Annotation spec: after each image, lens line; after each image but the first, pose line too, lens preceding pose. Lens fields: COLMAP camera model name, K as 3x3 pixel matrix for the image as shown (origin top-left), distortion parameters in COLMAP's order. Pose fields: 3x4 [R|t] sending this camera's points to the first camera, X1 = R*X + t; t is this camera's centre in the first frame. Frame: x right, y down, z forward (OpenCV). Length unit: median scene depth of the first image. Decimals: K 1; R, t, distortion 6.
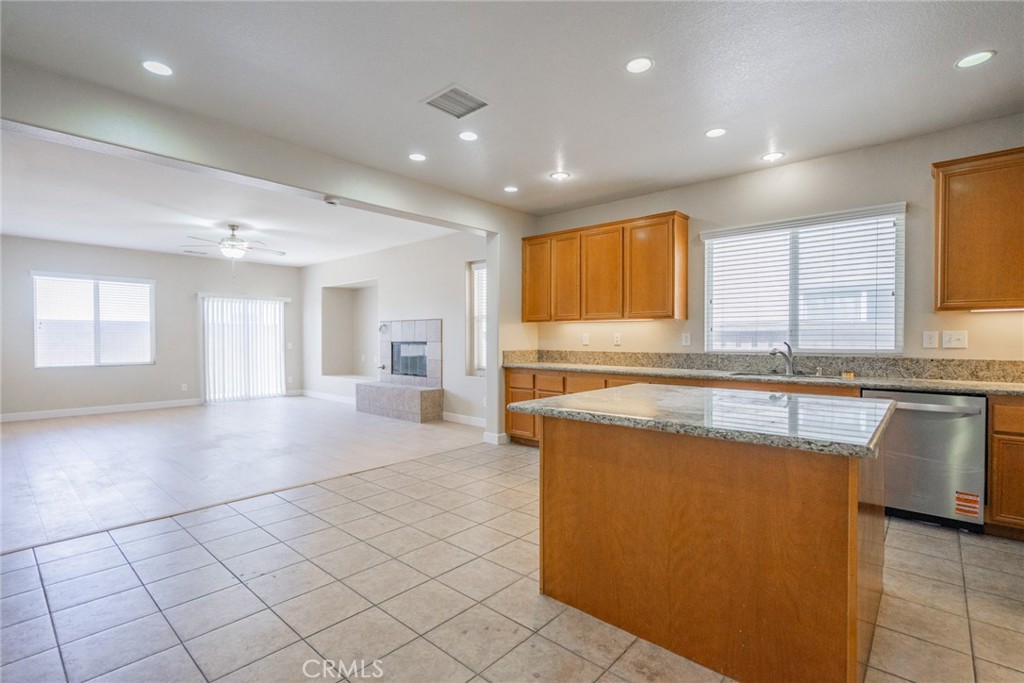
lens RADIAL K [[473.0, 0, 512.0], [0, 473.0, 341.5], [0, 0, 1]] dist [-0.006352, 0.000239]
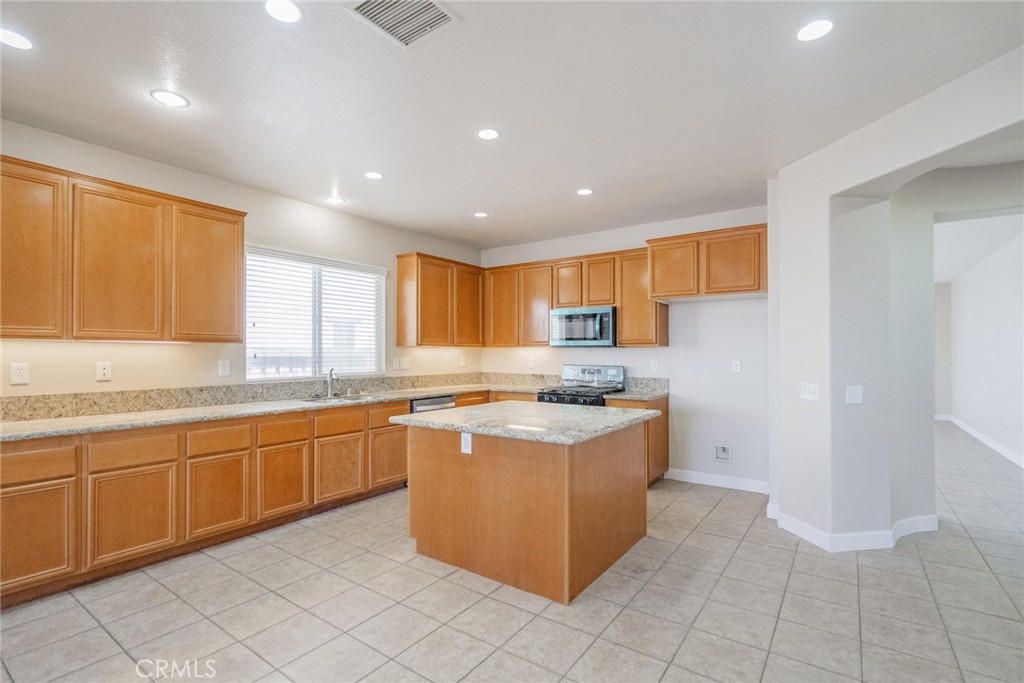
lens RADIAL K [[479.4, 0, 506.0], [0, 479.4, 350.2], [0, 0, 1]] dist [0.001926, -0.000342]
pose [[-0.106557, 0.004669, 0.994296, -0.565272], [0.004468, 0.999981, -0.004217, -0.033511], [-0.994297, 0.003993, -0.106576, 0.682135]]
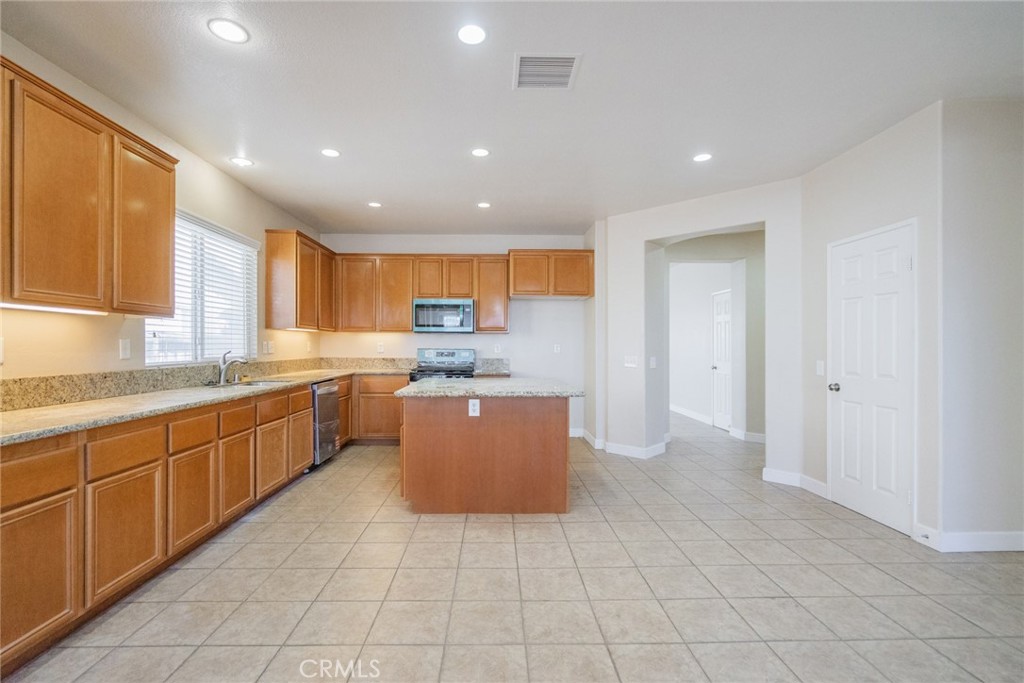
lens RADIAL K [[463.5, 0, 505.3], [0, 463.5, 344.0], [0, 0, 1]] dist [0.000763, 0.000241]
pose [[-0.680146, -0.000320, 0.733077, -0.493646], [0.000475, 1.000000, 0.000877, -0.013016], [-0.733077, 0.000944, -0.680145, 1.181079]]
